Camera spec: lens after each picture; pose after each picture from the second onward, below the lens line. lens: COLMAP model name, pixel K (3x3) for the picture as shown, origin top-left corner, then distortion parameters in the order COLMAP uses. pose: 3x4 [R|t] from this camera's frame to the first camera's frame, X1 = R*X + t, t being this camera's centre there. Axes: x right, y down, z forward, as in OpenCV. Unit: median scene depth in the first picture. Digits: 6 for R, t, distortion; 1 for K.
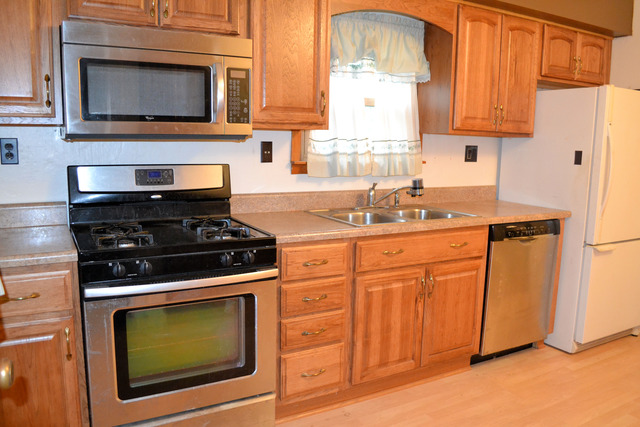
lens RADIAL K [[507.7, 0, 320.0], [0, 507.7, 213.5], [0, 0, 1]] dist [-0.059216, 0.004141]
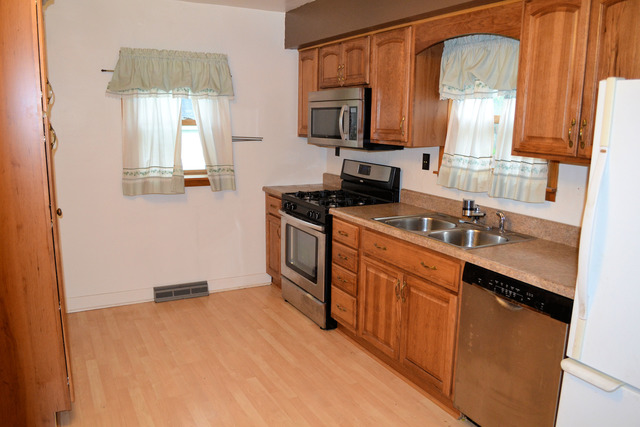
lens RADIAL K [[507.7, 0, 320.0], [0, 507.7, 213.5], [0, 0, 1]] dist [-0.059216, 0.004141]
pose [[-0.013782, 0.164699, -0.986248, 1.290545], [-0.164763, 0.972484, 0.164703, -0.173538], [0.986237, 0.164767, 0.013734, 0.792264]]
